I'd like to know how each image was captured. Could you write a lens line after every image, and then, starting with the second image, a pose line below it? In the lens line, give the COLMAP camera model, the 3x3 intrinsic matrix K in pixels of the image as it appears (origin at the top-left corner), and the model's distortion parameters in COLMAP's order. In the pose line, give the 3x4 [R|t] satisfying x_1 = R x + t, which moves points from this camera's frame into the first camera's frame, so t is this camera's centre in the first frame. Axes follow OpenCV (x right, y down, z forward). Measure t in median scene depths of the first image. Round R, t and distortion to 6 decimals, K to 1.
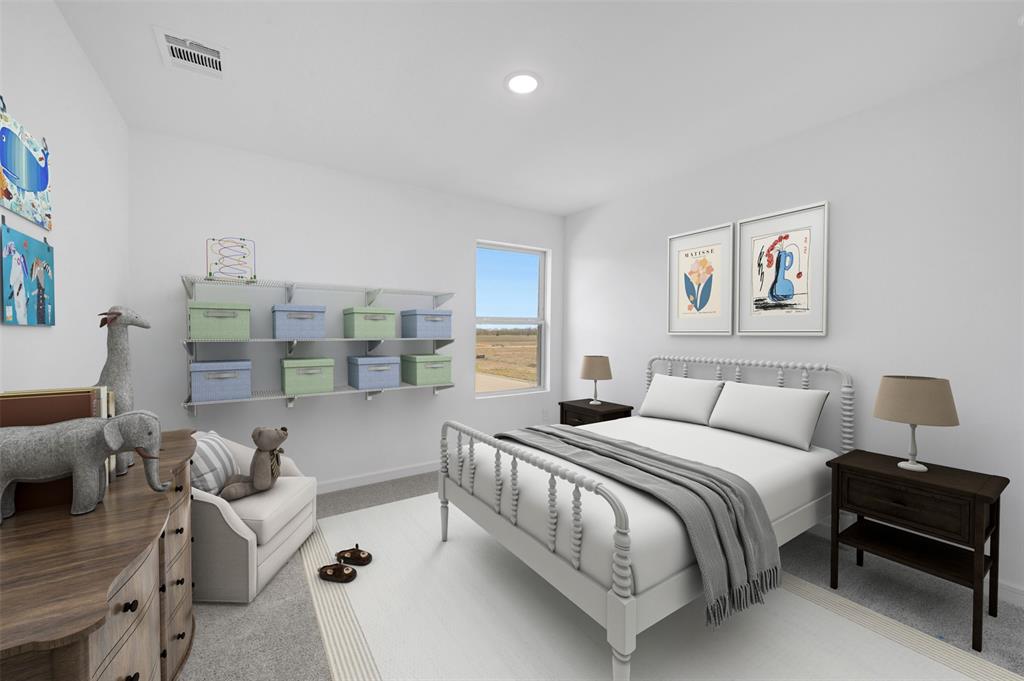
lens RADIAL K [[404.2, 0, 509.7], [0, 404.2, 336.2], [0, 0, 1]] dist [0.001026, 0.000030]
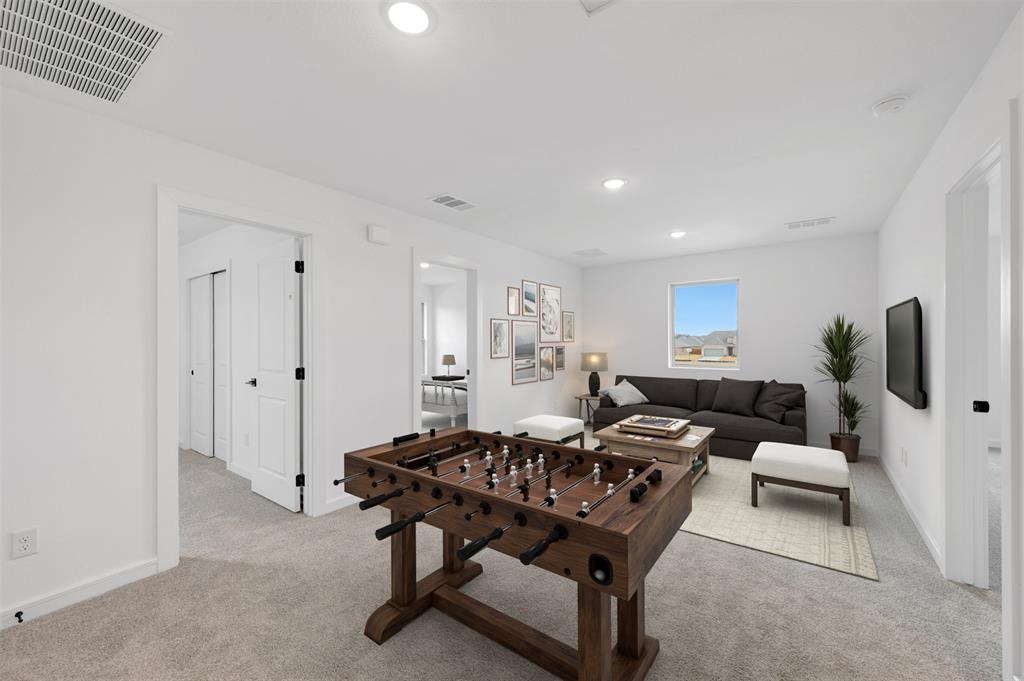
lens RADIAL K [[404.2, 0, 508.5], [0, 404.2, 340.6], [0, 0, 1]] dist [0.001026, 0.000030]
pose [[0.939494, -0.001997, 0.342561, -0.231491], [0.007088, 0.999882, -0.013611, 0.004735], [-0.342493, 0.015215, 0.939397, -1.169043]]
